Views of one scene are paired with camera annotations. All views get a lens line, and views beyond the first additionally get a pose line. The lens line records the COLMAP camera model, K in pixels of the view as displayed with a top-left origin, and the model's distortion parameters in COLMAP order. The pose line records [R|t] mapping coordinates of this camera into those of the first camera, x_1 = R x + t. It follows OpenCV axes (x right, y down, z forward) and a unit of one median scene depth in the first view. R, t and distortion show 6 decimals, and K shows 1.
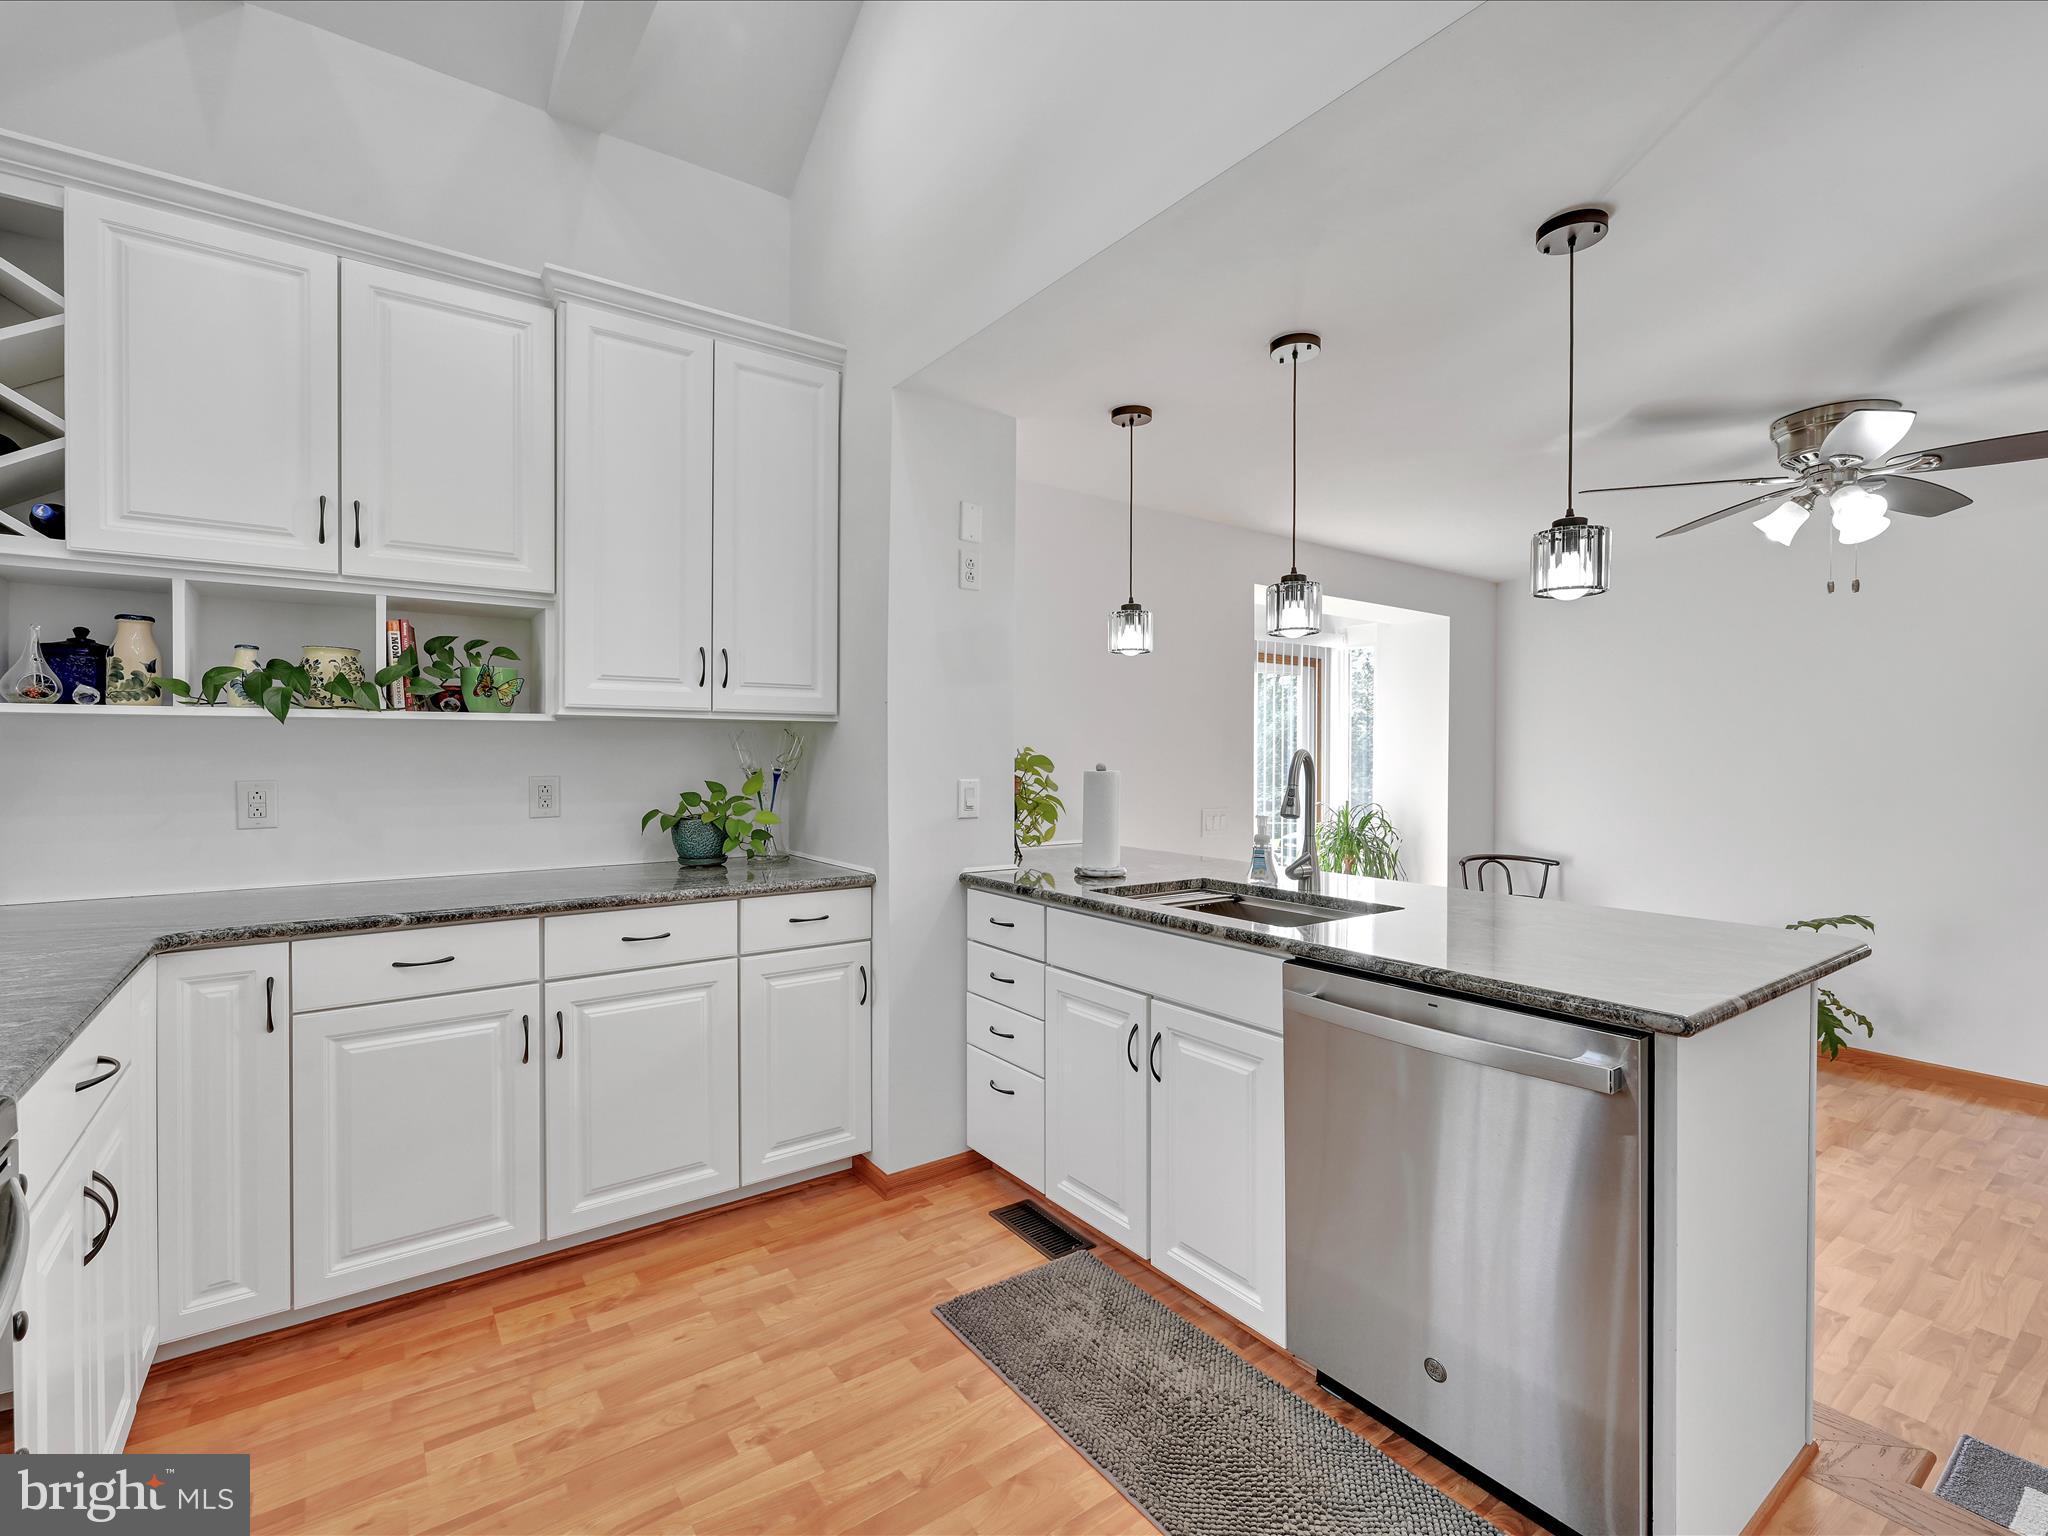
lens RADIAL K [[934.4, 0, 1020.9], [0, 934.4, 756.6], [0, 0, 1]] dist [-0.003080, -0.000310]
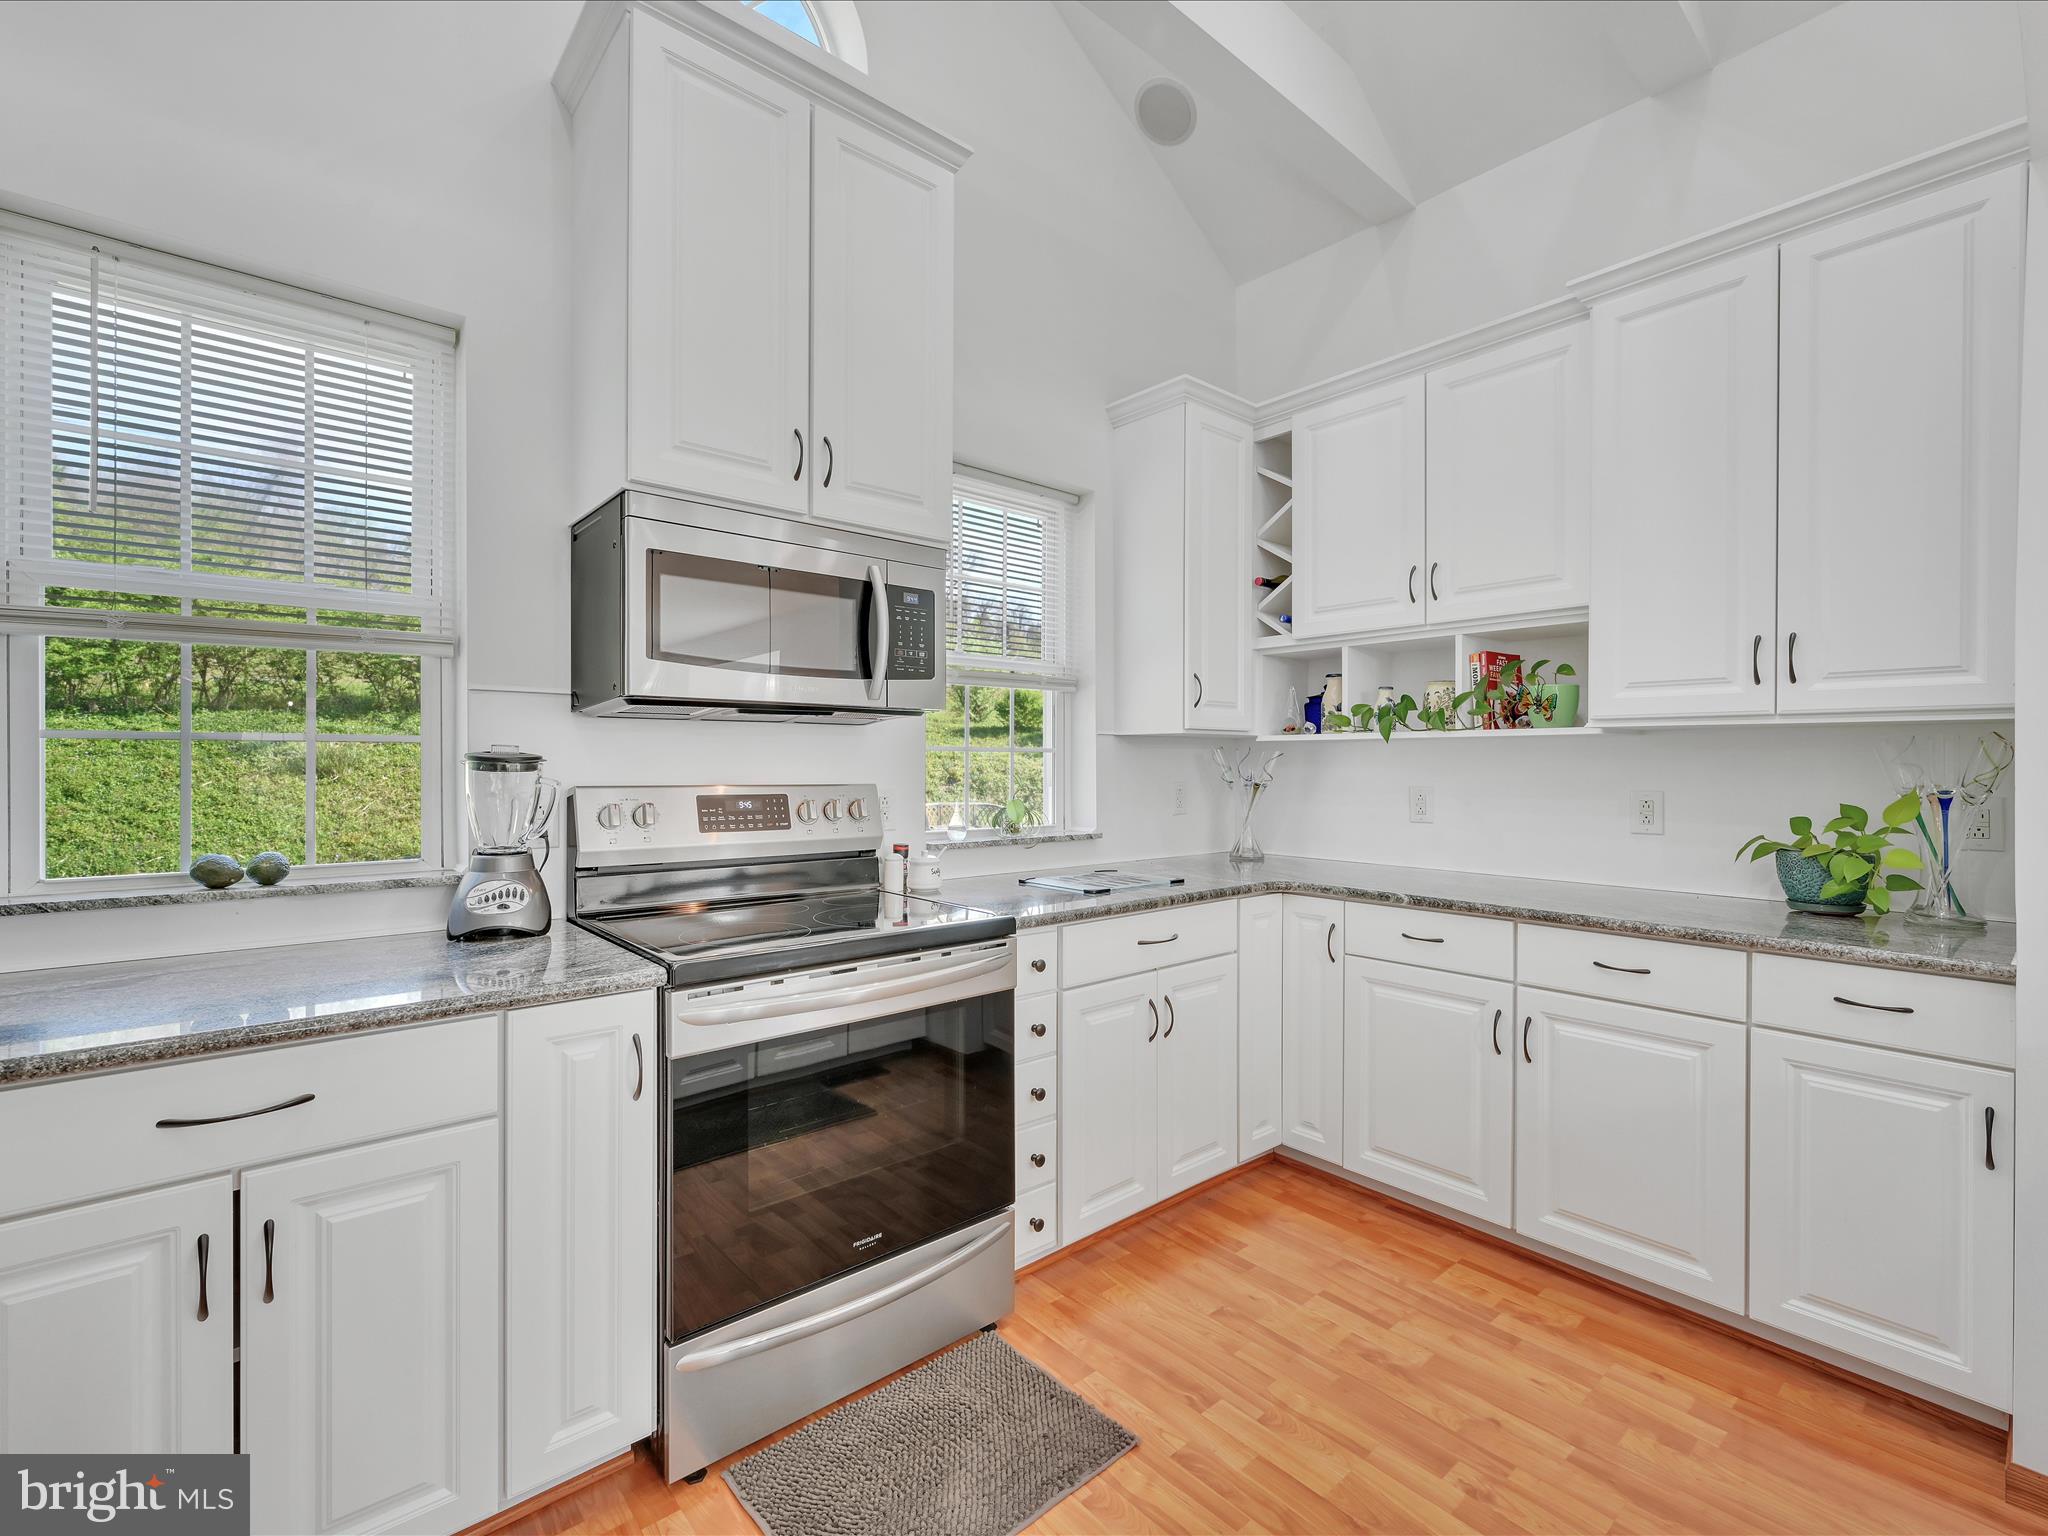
lens RADIAL K [[922.1, 0, 1024.0], [0, 922.1, 768.0], [0, 0, 1]] dist [-0.000763, -0.000010]
pose [[0.077252, 0.003198, -0.997006, 0.489850], [-0.011872, 0.999927, 0.002288, 0.003373], [0.996941, 0.011660, 0.077284, 0.374097]]
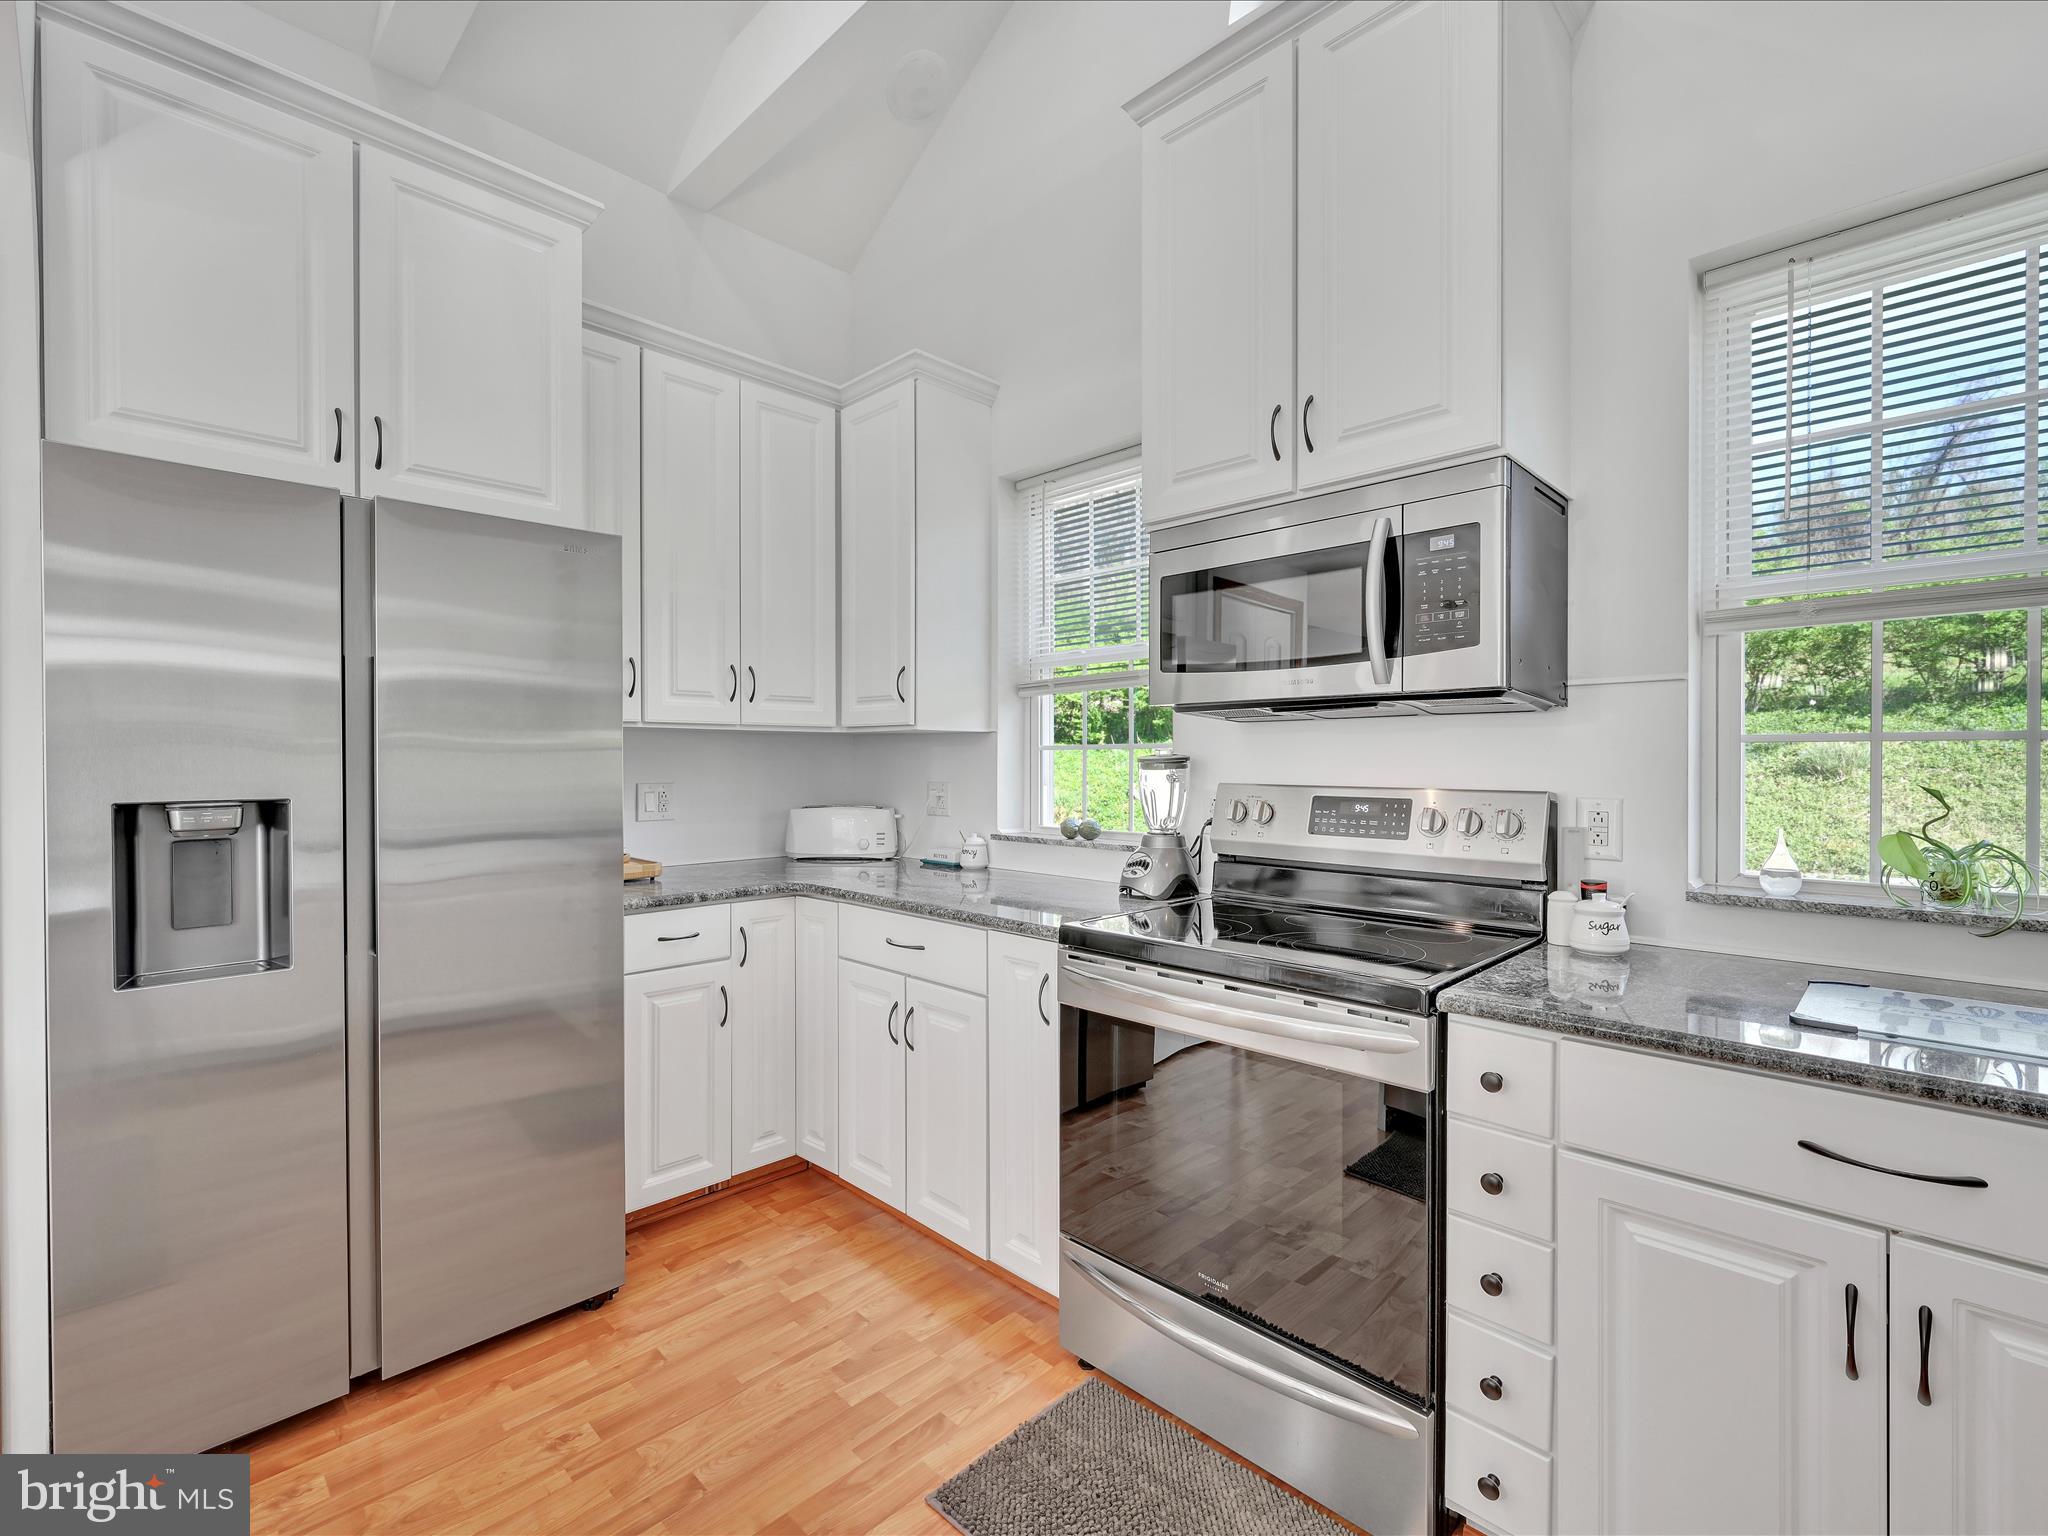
lens RADIAL K [[922.1, 0, 1024.0], [0, 922.1, 768.0], [0, 0, 1]] dist [-0.000763, -0.000010]
pose [[-0.987935, -0.000913, -0.154865, -0.100877], [-0.003384, 0.999871, 0.015689, -0.005008], [0.154831, 0.016024, -0.987811, 1.057556]]
